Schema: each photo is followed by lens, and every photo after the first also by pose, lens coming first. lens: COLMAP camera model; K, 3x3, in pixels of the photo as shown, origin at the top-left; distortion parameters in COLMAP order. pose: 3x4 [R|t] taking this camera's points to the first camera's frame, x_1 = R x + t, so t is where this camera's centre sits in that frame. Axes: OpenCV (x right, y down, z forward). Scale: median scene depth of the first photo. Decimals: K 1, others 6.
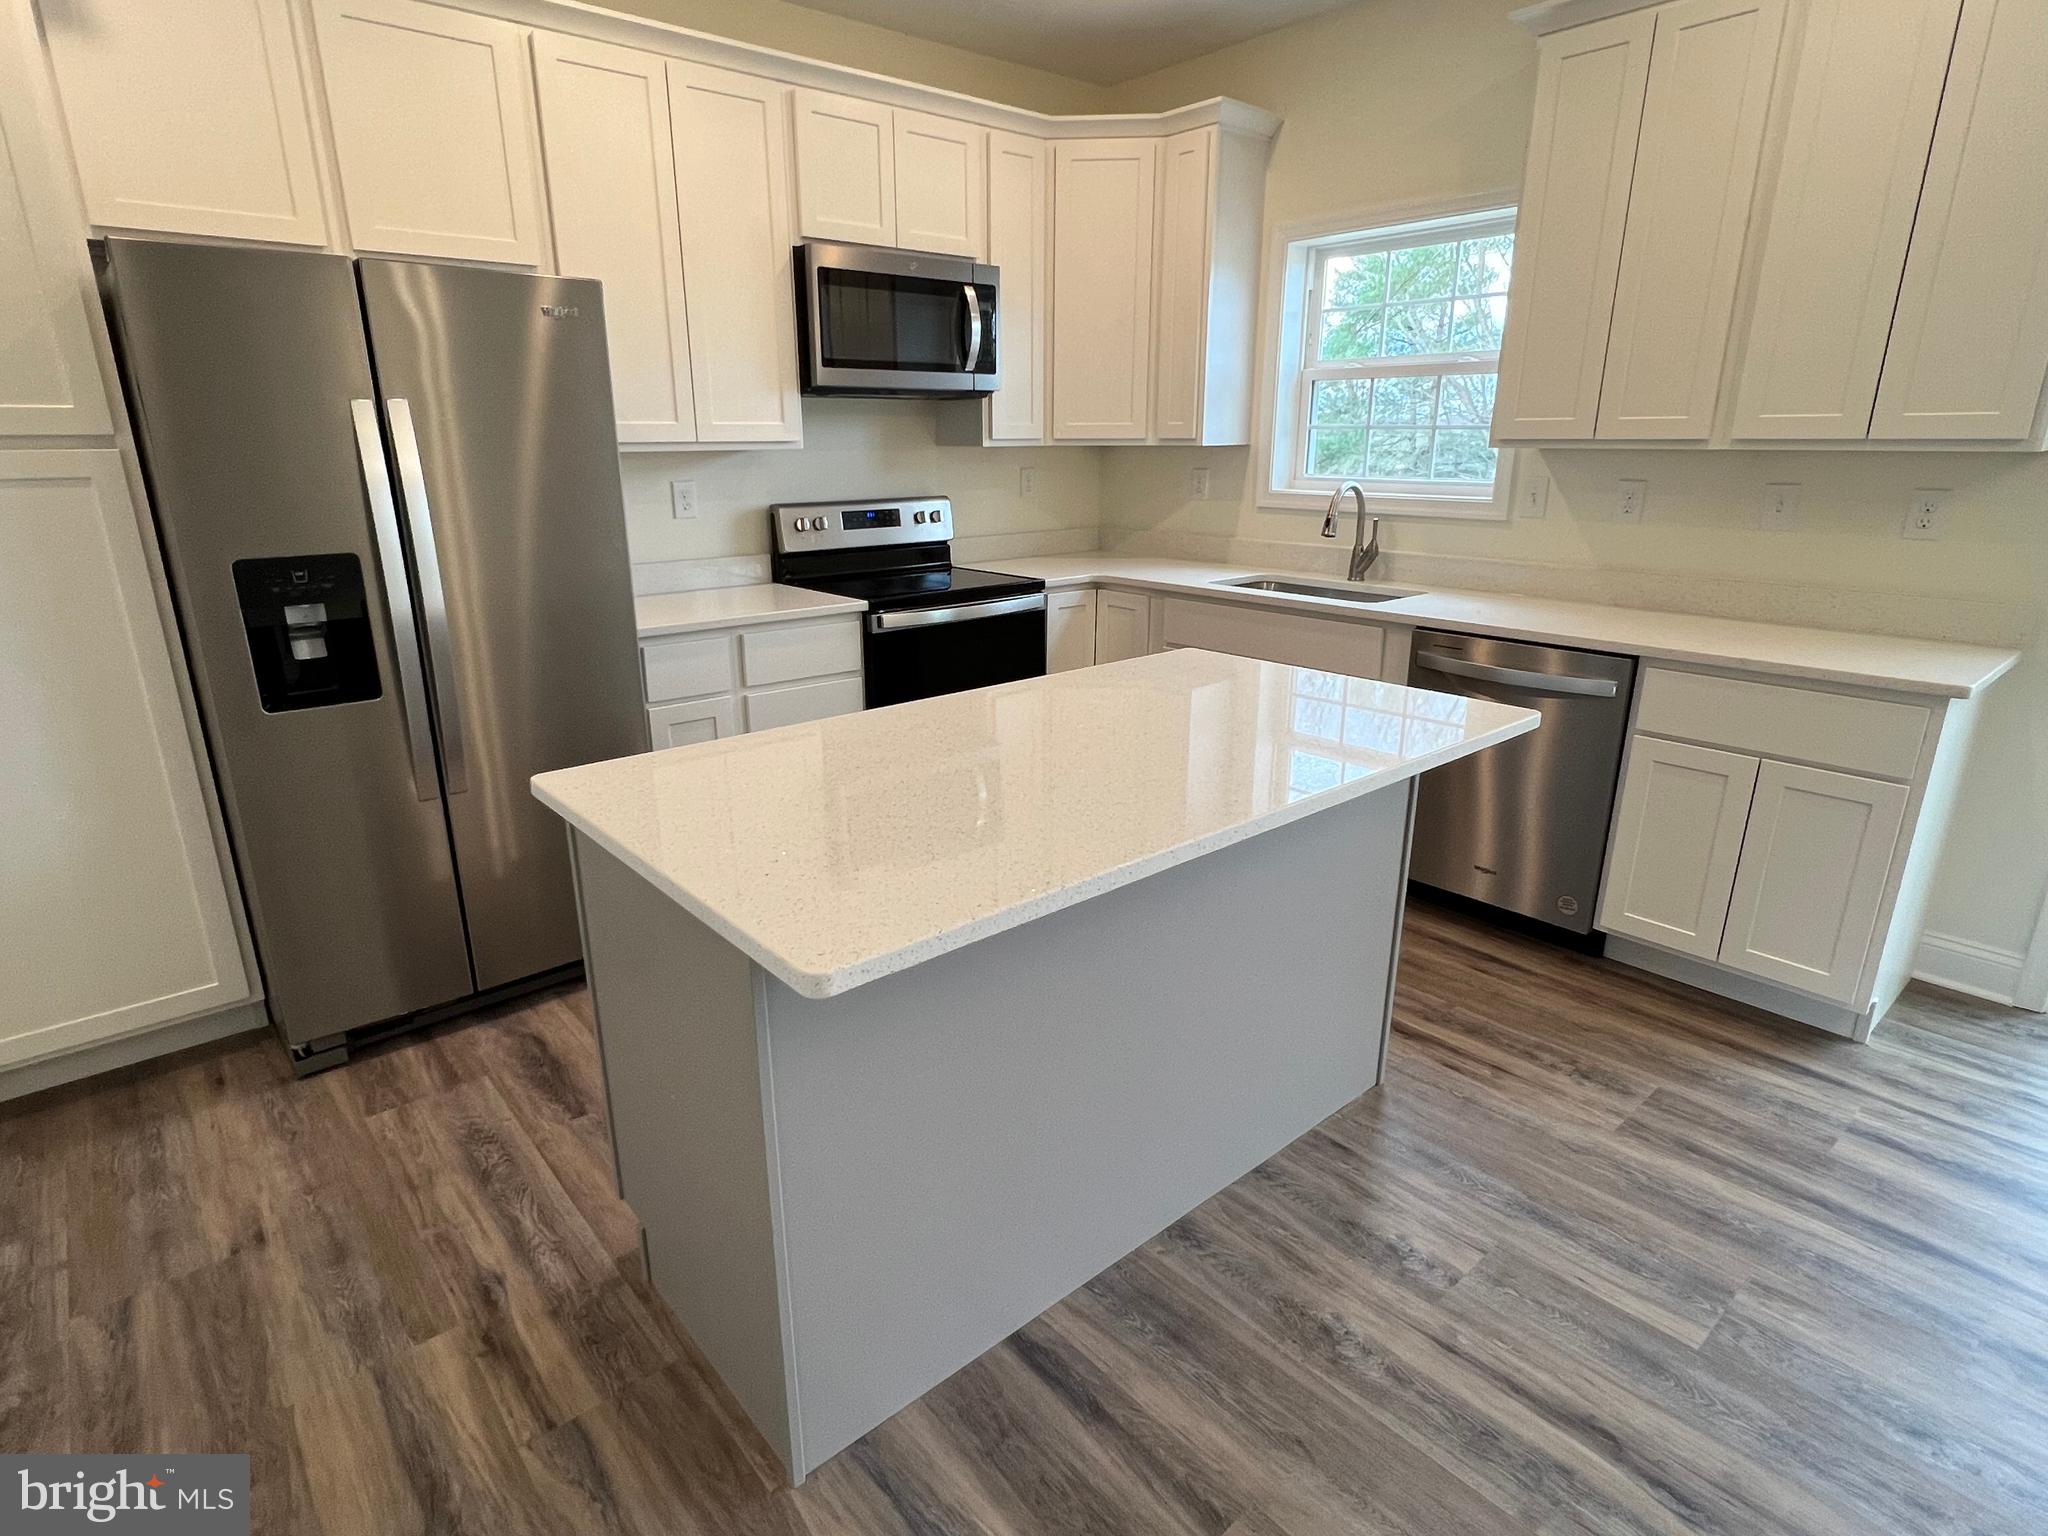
lens RADIAL K [[1075.2, 0, 1005.8], [0, 1075.2, 765.4], [0, 0, 1]] dist [-0.001281, 0.000643]
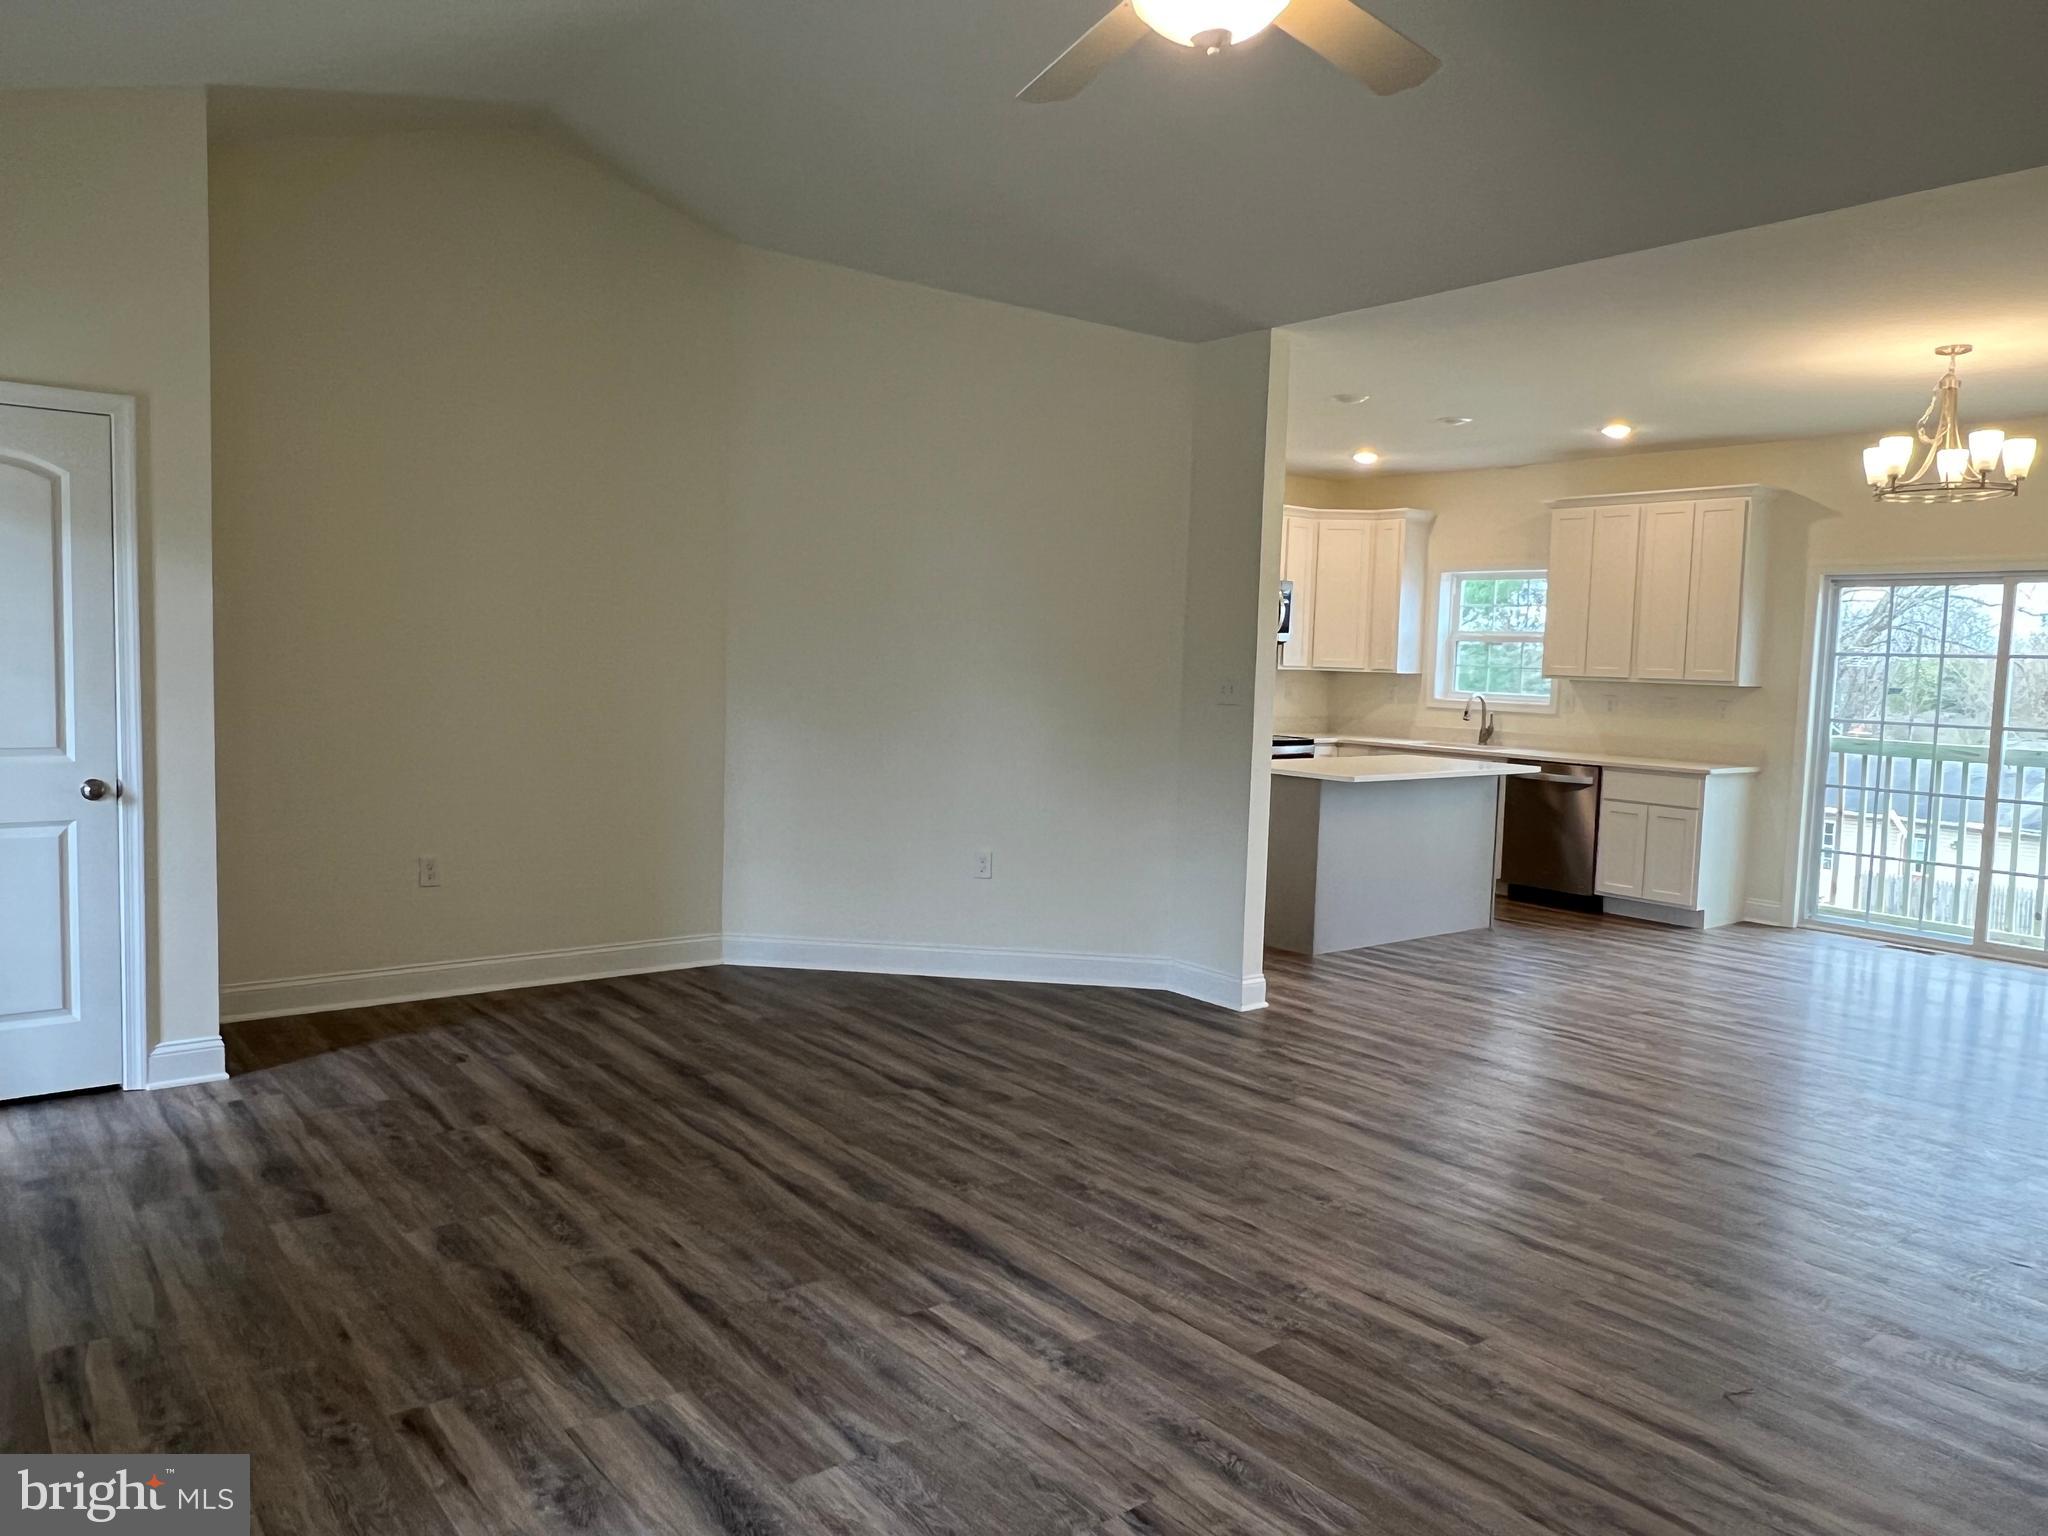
lens RADIAL K [[1426.8, 0, 995.8], [0, 1426.8, 762.6], [0, 0, 1]] dist [0.002728, -0.005924]
pose [[0.998312, 0.038408, -0.043566, -0.545162], [-0.047043, 0.974652, -0.218725, 0.586225], [0.034061, 0.220405, 0.974814, -1.919715]]
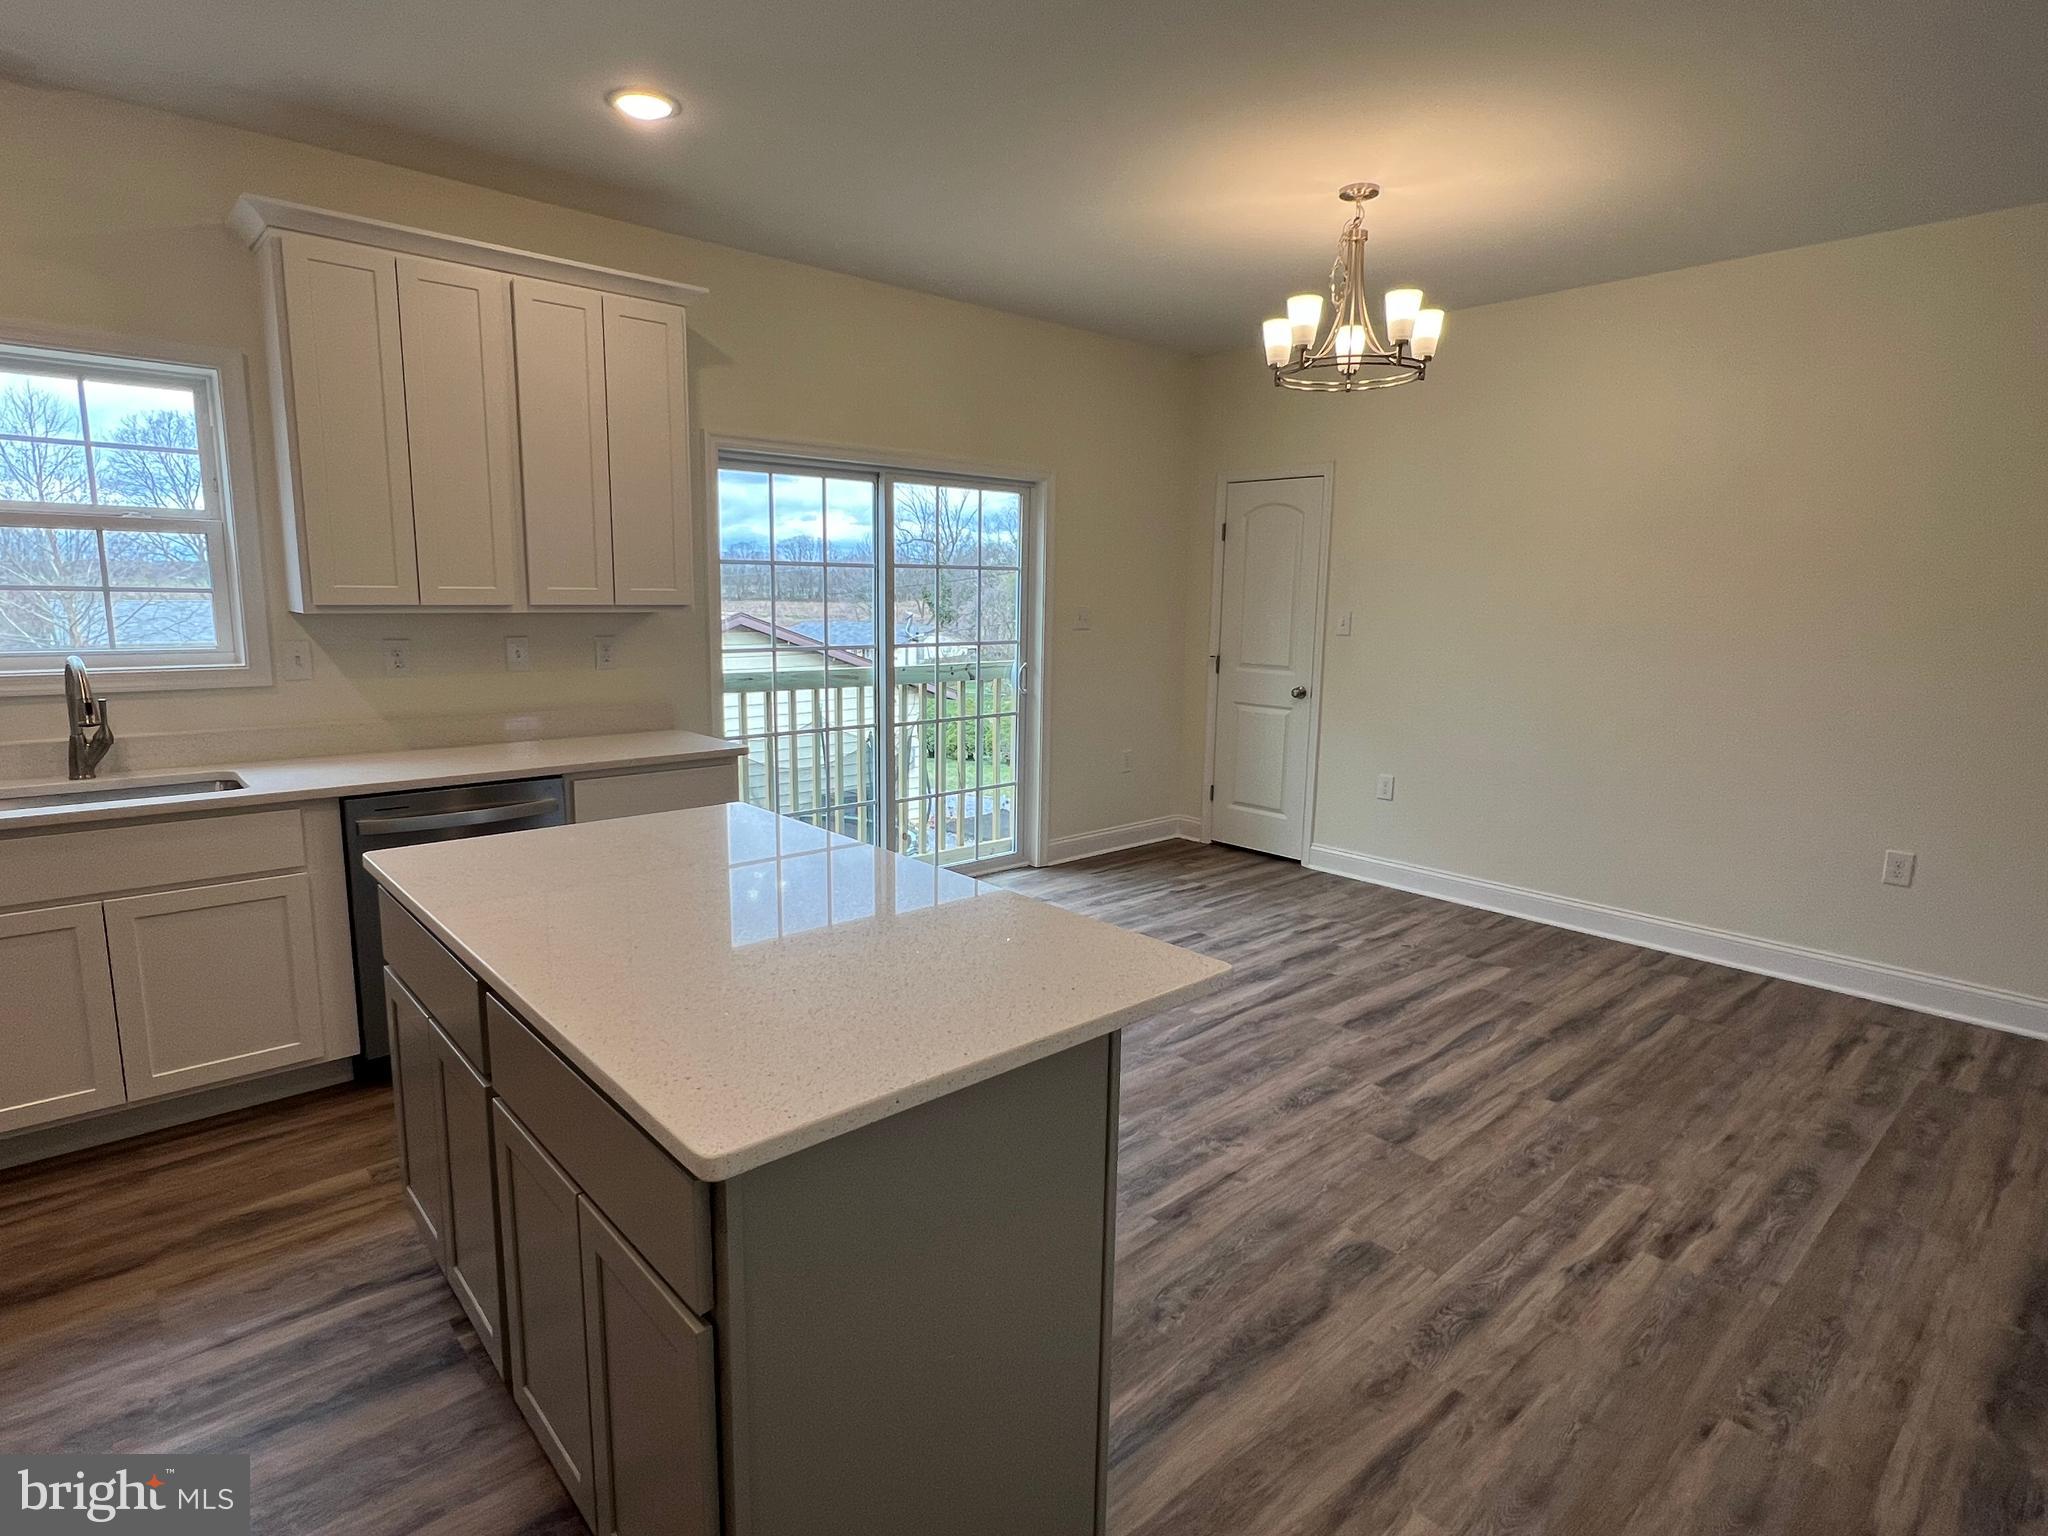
lens RADIAL K [[1075.2, 0, 1008.3], [0, 1075.2, 760.6], [0, 0, 1]] dist [-0.001281, 0.000643]
pose [[-0.022699, -0.153805, 0.987840, -0.611736], [0.281483, 0.947138, 0.153936, -0.152889], [-0.959298, 0.281554, 0.021795, 0.442434]]
